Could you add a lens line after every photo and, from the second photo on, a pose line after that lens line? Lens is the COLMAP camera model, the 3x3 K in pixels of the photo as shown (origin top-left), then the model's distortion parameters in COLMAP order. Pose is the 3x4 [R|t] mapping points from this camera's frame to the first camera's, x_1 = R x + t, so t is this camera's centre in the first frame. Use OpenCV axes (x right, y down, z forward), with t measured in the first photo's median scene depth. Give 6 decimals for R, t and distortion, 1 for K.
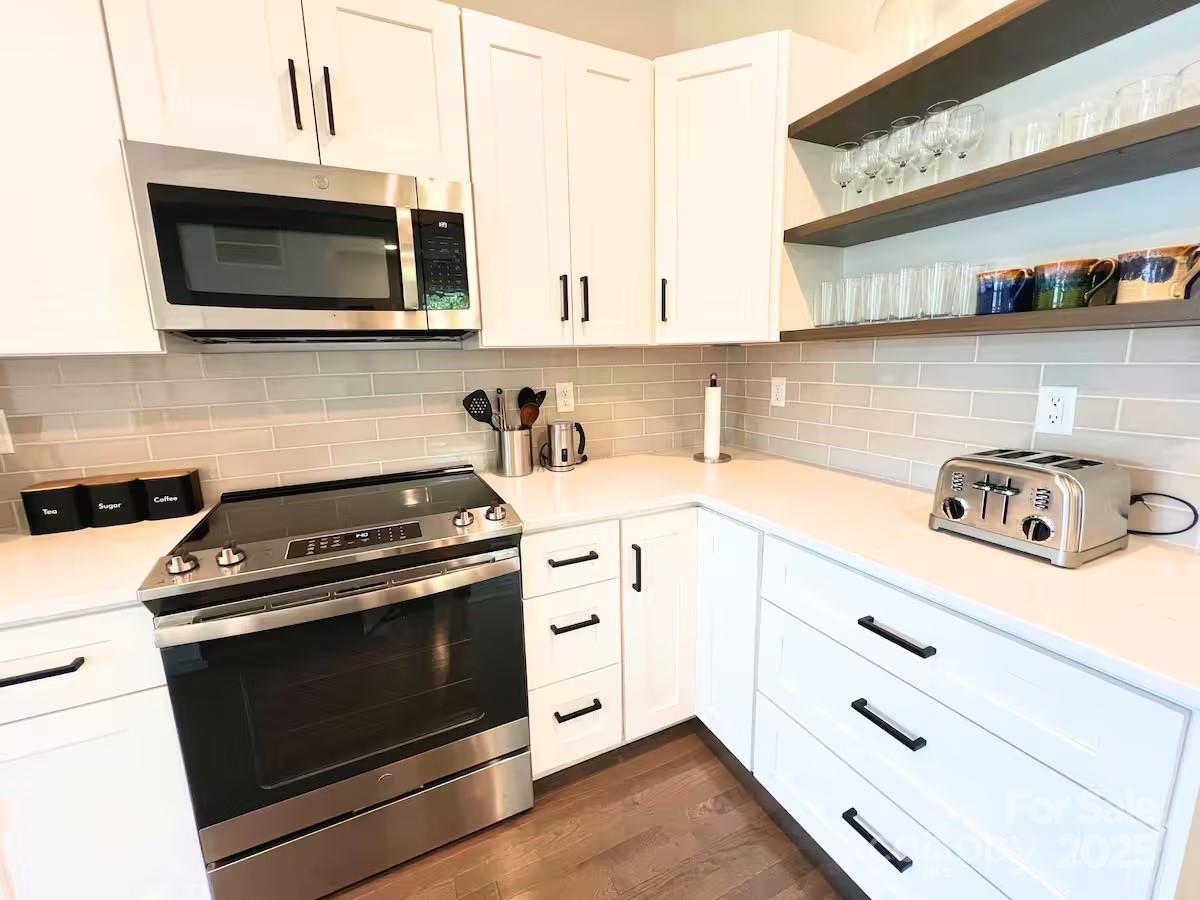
lens RADIAL K [[491.9, 0, 594.1], [0, 491.9, 445.5], [0, 0, 1]] dist [-0.001103, -0.000154]
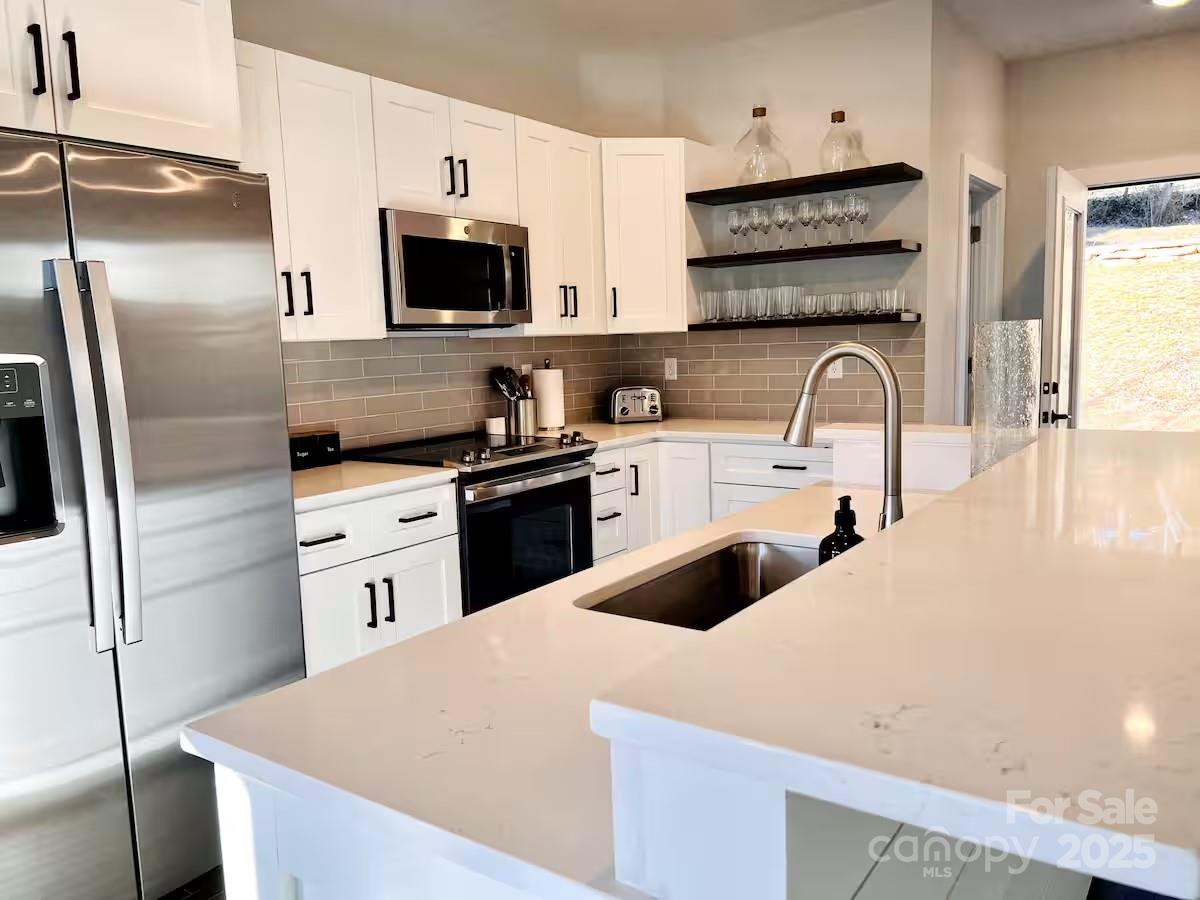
lens RADIAL K [[909.6, 0, 588.9], [0, 909.6, 452.6], [0, 0, 1]] dist [0.107821, -0.203076]
pose [[0.874877, -0.063296, 0.480192, -1.282625], [0.098430, 0.993970, -0.048314, 0.267793], [-0.474238, 0.089534, 0.875832, -1.292336]]
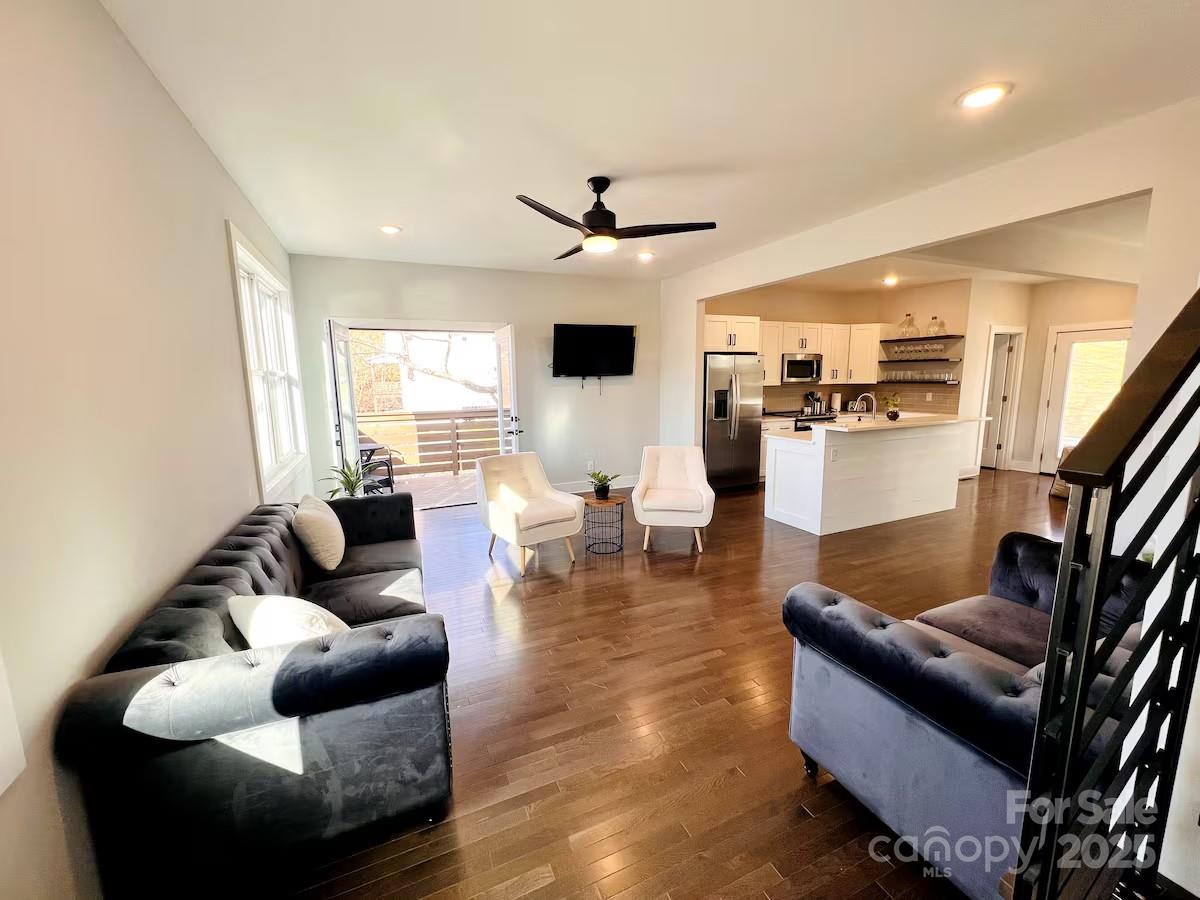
lens RADIAL K [[471.7, 0, 578.6], [0, 471.7, 446.0], [0, 0, 1]] dist [0.000607, 0.000091]
pose [[0.998867, 0.019011, -0.043631, -2.354365], [-0.020777, 0.998968, -0.040397, 0.650377], [0.042818, 0.041258, 0.998231, -3.745814]]
